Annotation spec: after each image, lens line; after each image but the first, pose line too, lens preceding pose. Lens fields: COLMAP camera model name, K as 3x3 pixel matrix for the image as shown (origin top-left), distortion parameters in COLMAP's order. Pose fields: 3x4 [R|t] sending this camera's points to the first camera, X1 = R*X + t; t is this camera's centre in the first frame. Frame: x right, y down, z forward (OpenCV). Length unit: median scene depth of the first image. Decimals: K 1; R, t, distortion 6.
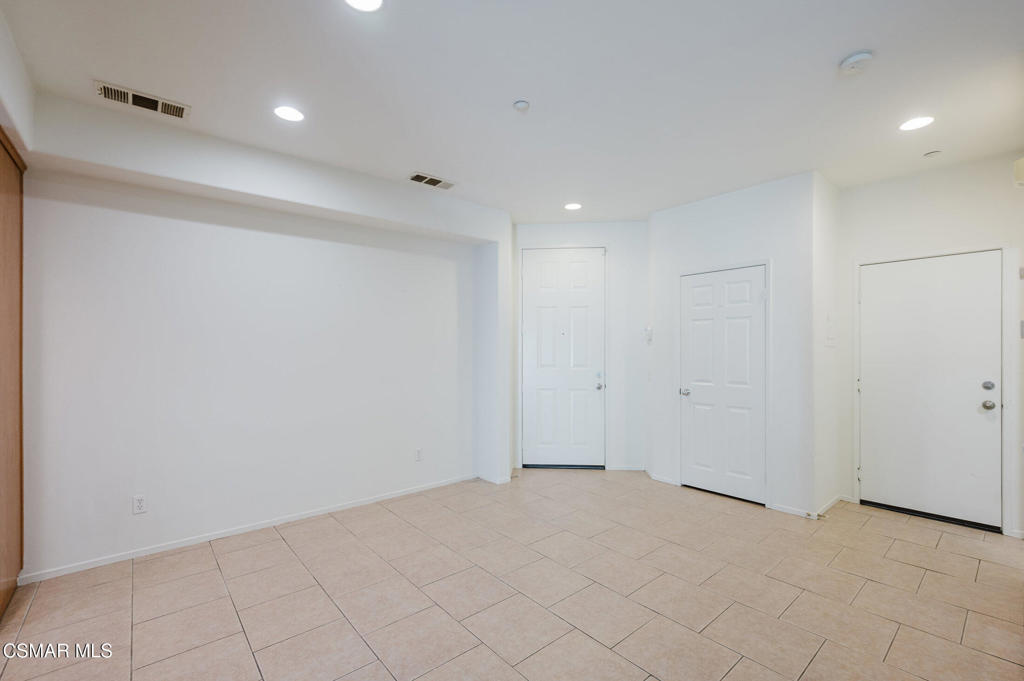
lens RADIAL K [[444.0, 0, 509.6], [0, 444.0, 353.0], [0, 0, 1]] dist [-0.002609, 0.001059]
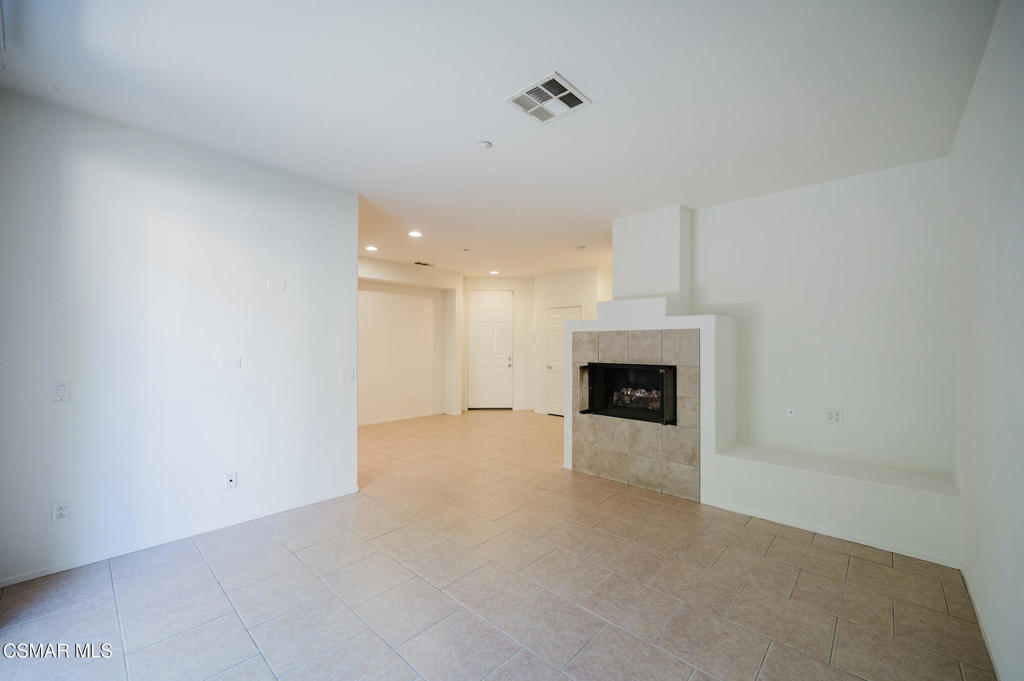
lens RADIAL K [[406.4, 0, 507.4], [0, 406.4, 340.3], [0, 0, 1]] dist [0.003262, 0.000741]
pose [[0.994397, 0.007246, 0.105457, 0.010962], [-0.004963, 0.999748, -0.021894, 0.009316], [-0.105589, 0.021248, 0.994183, -0.785318]]
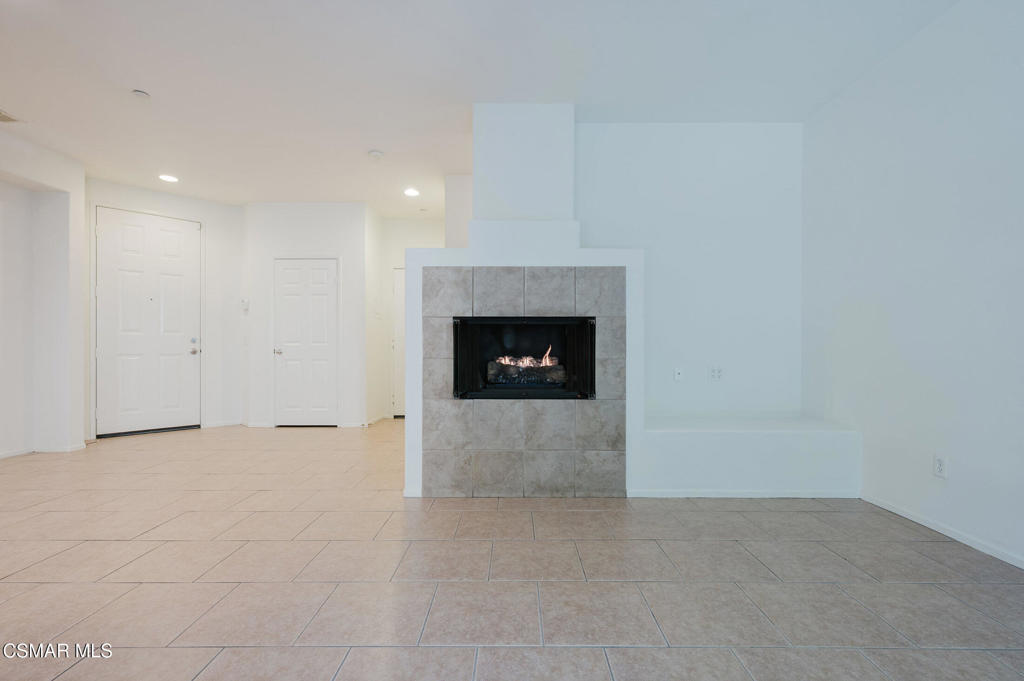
lens RADIAL K [[455.8, 0, 512.5], [0, 455.8, 348.7], [0, 0, 1]] dist [0.007603, -0.001721]
pose [[0.654173, 0.003630, 0.756336, -0.147927], [0.004420, 0.999953, -0.008623, 0.093468], [-0.756332, 0.008984, 0.654127, -0.344005]]
